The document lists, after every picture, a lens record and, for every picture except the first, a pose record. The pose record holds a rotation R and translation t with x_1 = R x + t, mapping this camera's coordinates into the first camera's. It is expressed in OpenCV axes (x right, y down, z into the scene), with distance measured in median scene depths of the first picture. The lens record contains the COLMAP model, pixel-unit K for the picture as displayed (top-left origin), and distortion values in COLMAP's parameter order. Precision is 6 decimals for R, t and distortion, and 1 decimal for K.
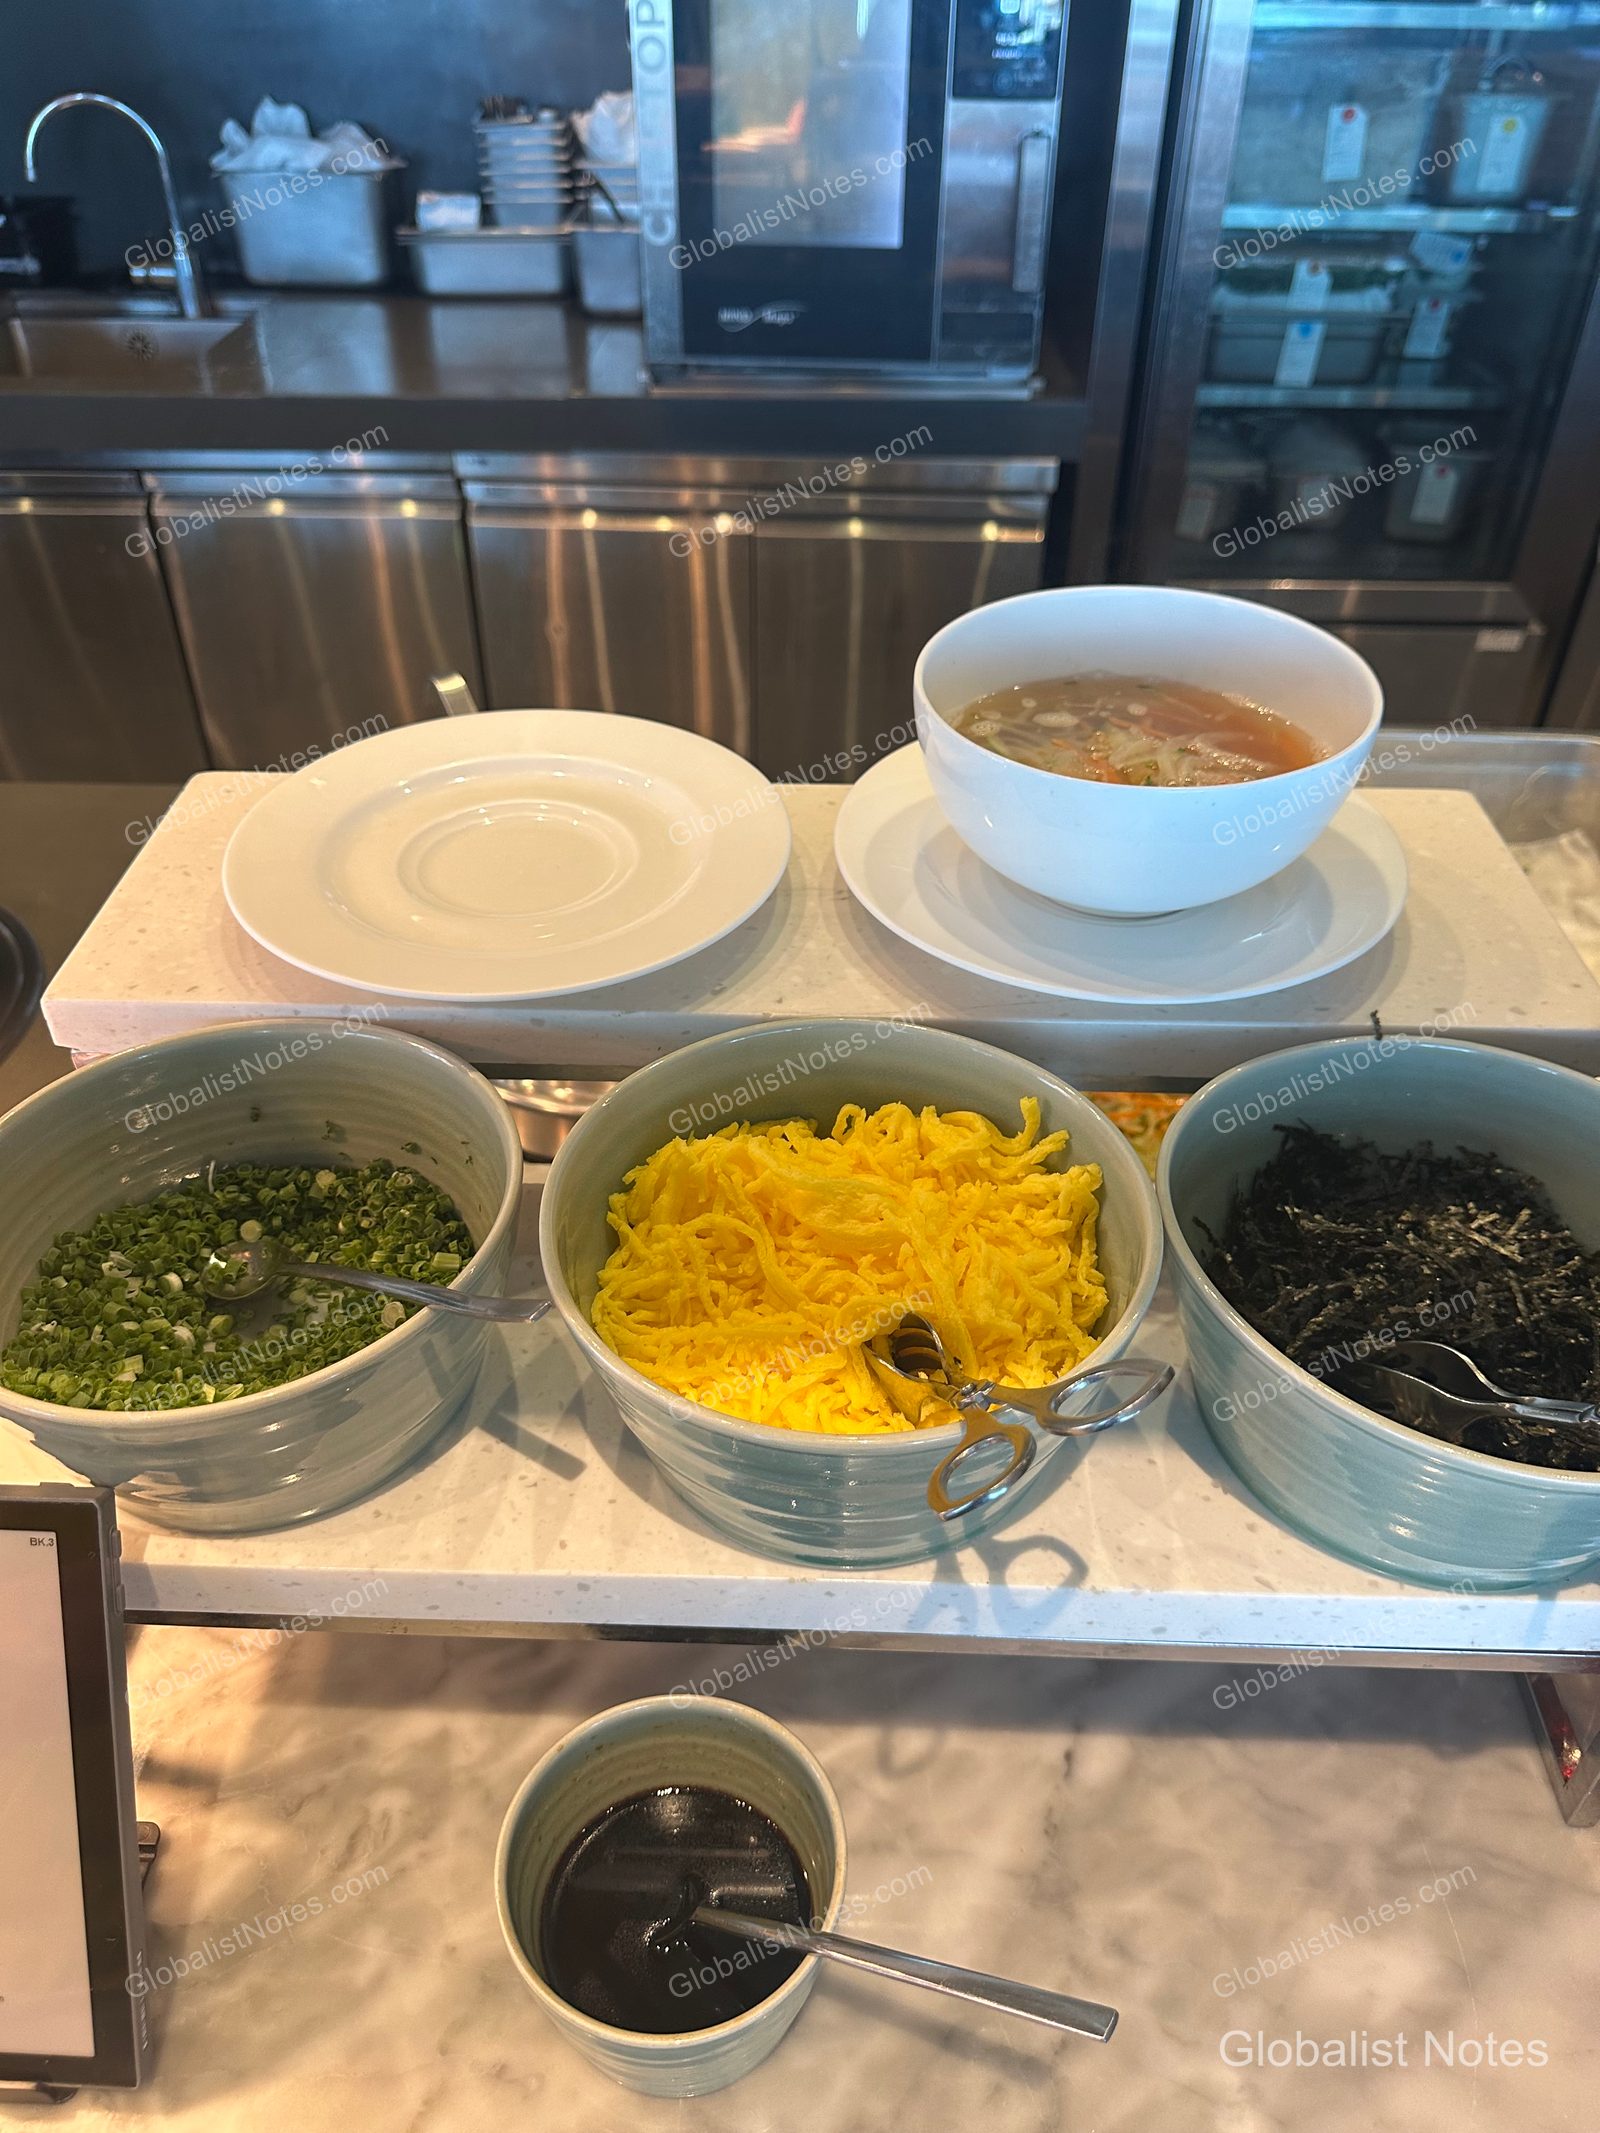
lens RADIAL K [[1470.1, 0, 800.0], [0, 1470.1, 1066.5], [0, 0, 1]] dist [0.014001, -0.023458]
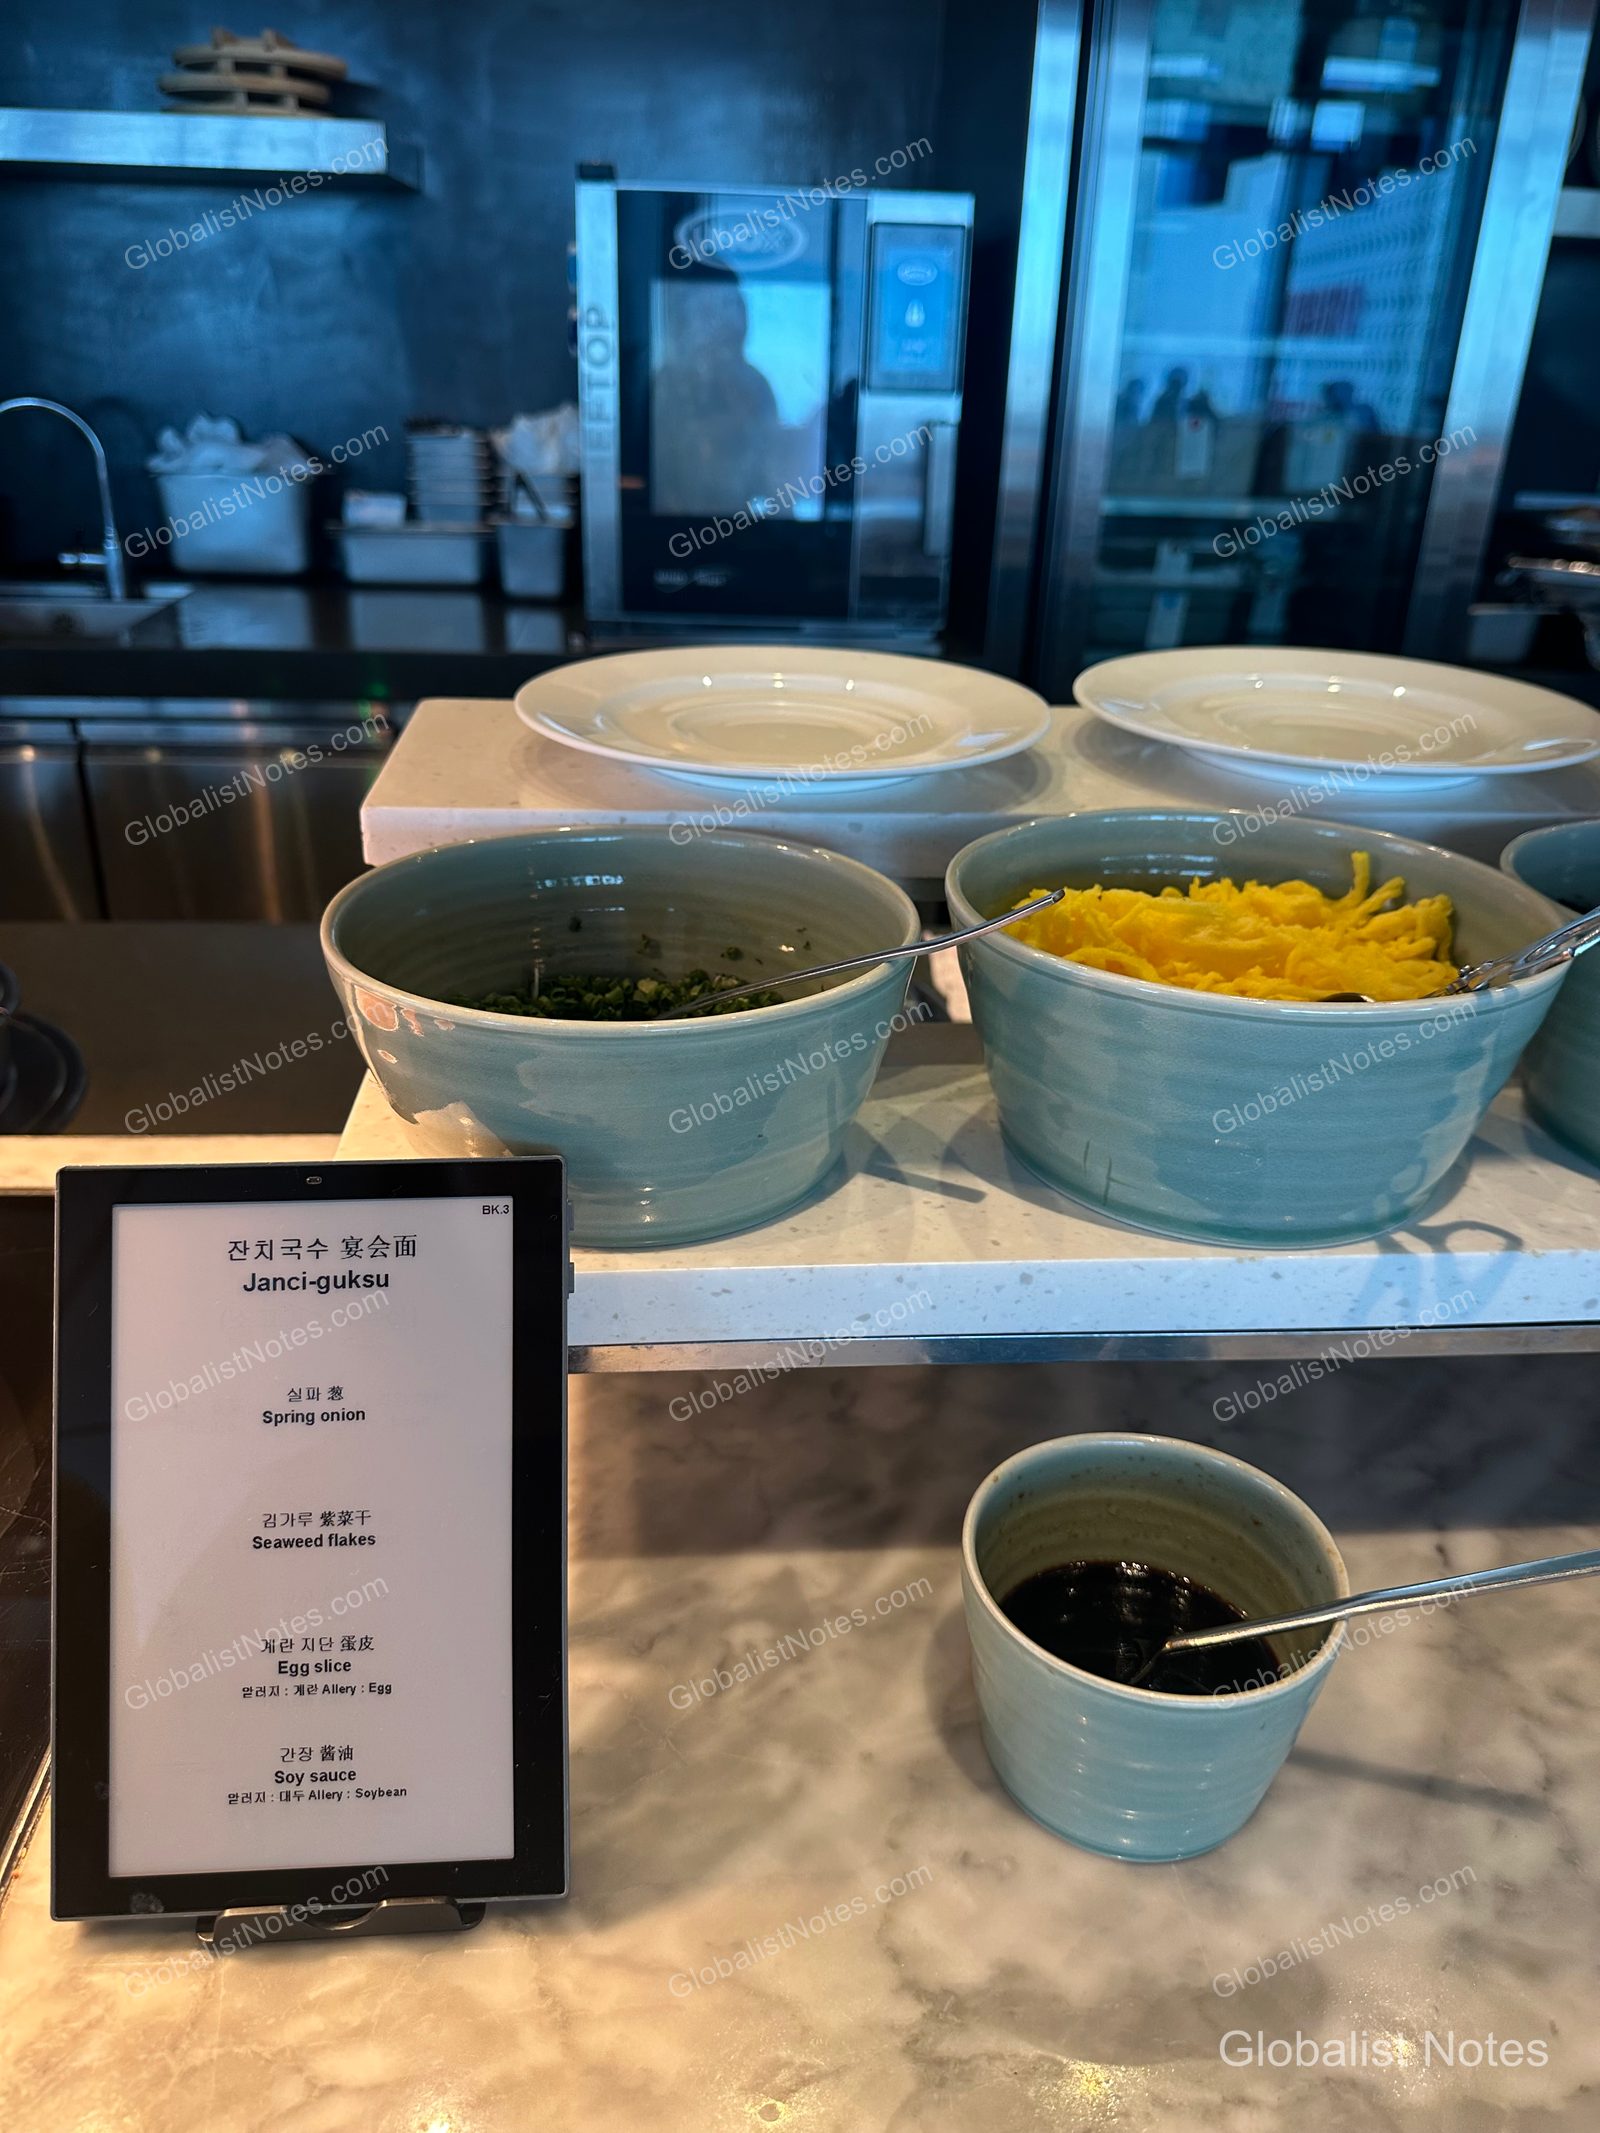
lens RADIAL K [[1462.1, 0, 800.0], [0, 1462.1, 1066.5], [0, 0, 1]] dist [0.114661, -0.226258]
pose [[0.993760, -0.024964, 0.108710, -0.336261], [0.047796, 0.975923, -0.212816, 0.352738], [-0.100780, 0.216684, 0.971026, 0.040787]]
